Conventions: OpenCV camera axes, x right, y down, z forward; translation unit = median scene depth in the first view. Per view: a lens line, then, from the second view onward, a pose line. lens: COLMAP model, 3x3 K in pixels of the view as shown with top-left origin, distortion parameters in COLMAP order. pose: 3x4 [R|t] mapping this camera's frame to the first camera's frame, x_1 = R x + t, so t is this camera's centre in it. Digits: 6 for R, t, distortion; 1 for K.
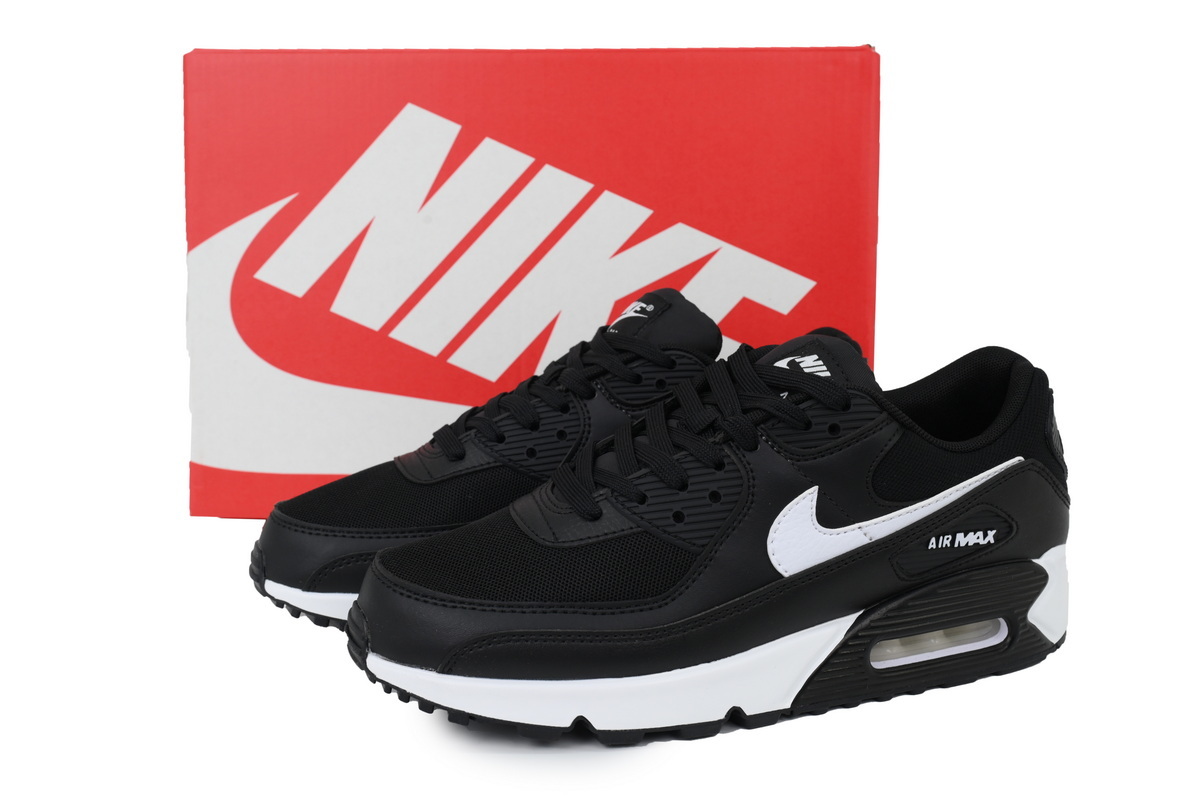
lens RADIAL K [[1227.1, 0, 600.0], [0, 1227.1, 400.0], [0, 0, 1]] dist [0.088661, 0.001524]
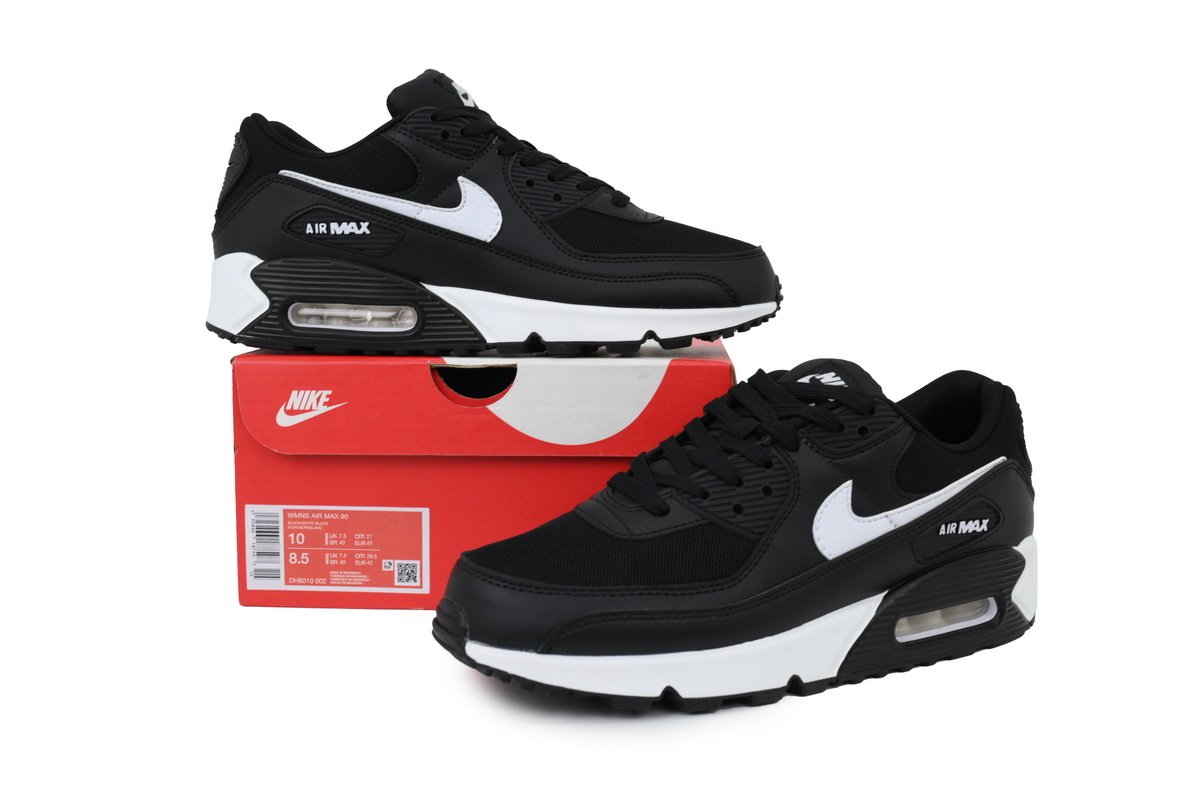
lens RADIAL K [[1227.1, 0, 600.0], [0, 1227.1, 400.0], [0, 0, 1]] dist [0.088661, 0.001524]
pose [[0.986216, -0.010855, 0.165106, -0.245426], [0.025051, 0.996139, -0.084141, 0.085730], [-0.163555, 0.087117, 0.982680, -0.104848]]
